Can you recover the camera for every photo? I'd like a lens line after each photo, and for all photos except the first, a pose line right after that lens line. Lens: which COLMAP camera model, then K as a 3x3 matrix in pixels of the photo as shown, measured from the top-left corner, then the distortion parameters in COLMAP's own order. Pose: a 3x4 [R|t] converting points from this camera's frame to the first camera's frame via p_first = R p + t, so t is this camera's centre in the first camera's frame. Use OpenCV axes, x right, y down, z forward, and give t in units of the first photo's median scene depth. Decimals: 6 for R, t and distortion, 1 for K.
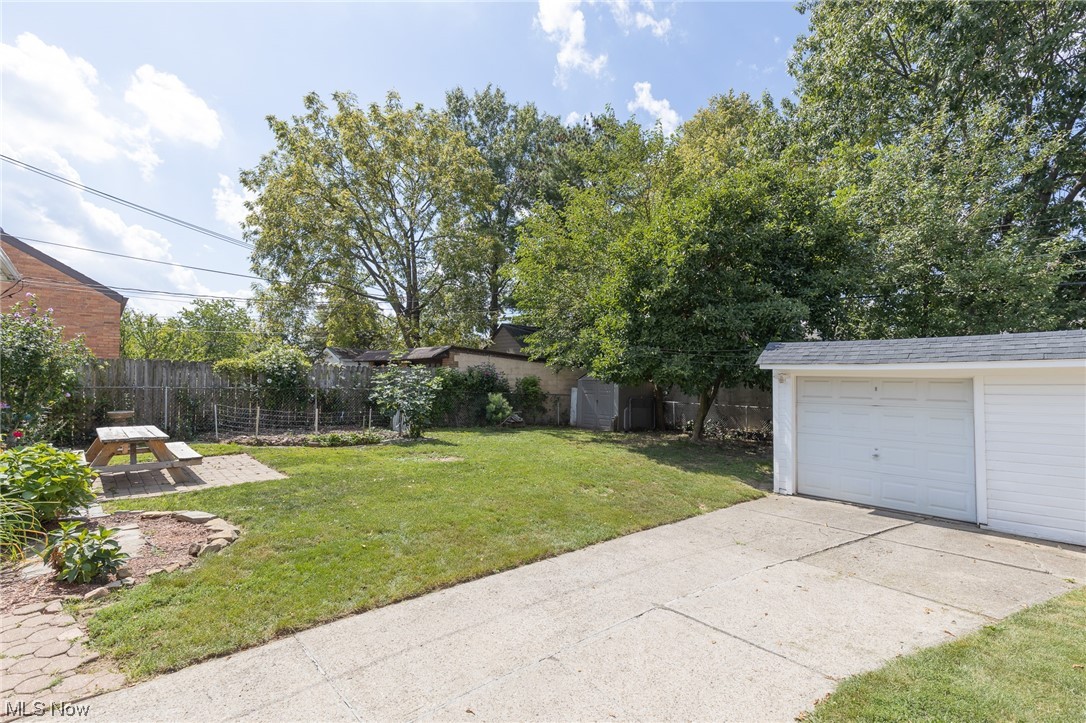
lens RADIAL K [[516.8, 0, 546.0], [0, 516.8, 354.8], [0, 0, 1]] dist [-0.001054, -0.000070]
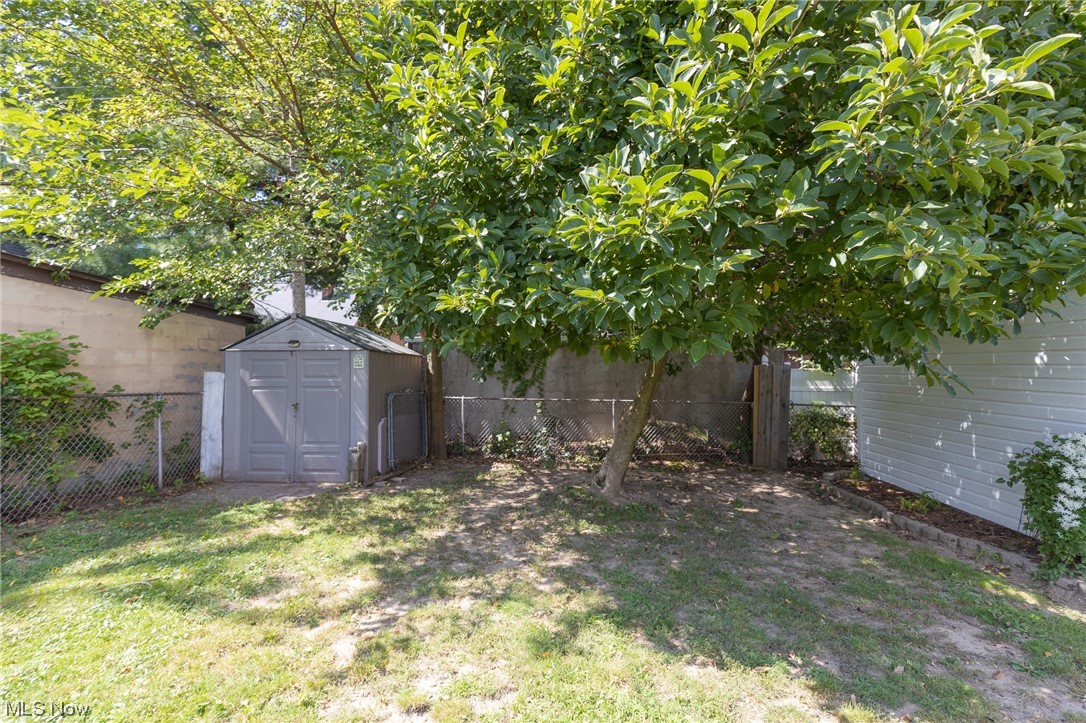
lens RADIAL K [[490.4, 0, 547.8], [0, 490.4, 365.0], [0, 0, 1]] dist [0.004919, -0.000469]
pose [[0.731566, -0.009082, 0.681710, -0.007670], [-0.027214, 0.998725, 0.042510, 0.039651], [-0.681227, -0.049651, 0.730387, 0.616592]]
